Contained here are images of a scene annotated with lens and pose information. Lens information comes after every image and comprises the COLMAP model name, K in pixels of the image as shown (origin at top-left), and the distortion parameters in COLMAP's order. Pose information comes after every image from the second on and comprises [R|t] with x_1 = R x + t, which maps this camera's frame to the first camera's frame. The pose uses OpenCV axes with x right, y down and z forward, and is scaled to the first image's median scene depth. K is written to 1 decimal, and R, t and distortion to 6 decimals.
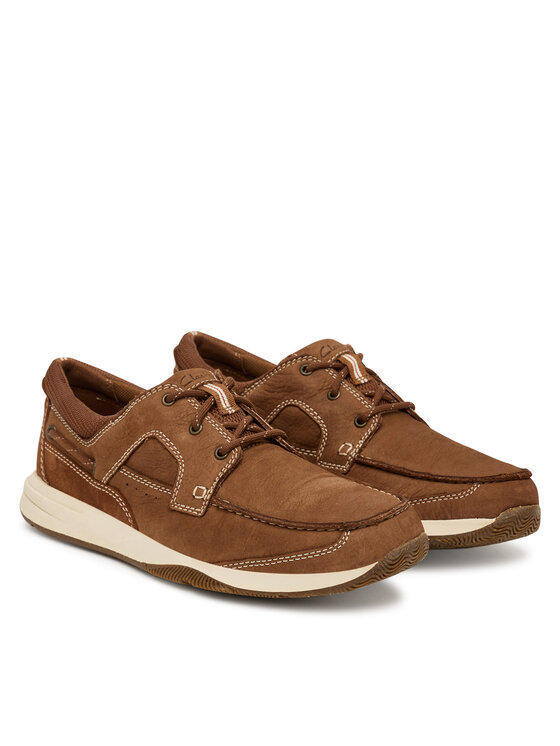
lens RADIAL K [[2193.0, 0, 280.0], [0, 2193.0, 373.0], [0, 0, 1]] dist [0.012940, 0.020318]
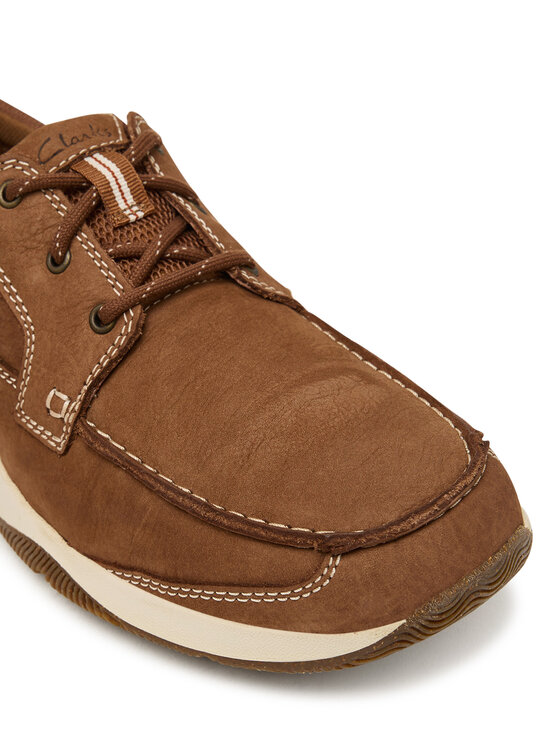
lens RADIAL K [[1441.2, 0, 280.0], [0, 1441.2, 373.0], [0, 0, 1]] dist [-0.122344, -0.191121]
pose [[0.987089, 0.020100, -0.158905, 0.062330], [0.034339, 0.942471, 0.332520, -0.056067], [0.156447, -0.333683, 0.929613, 0.714084]]
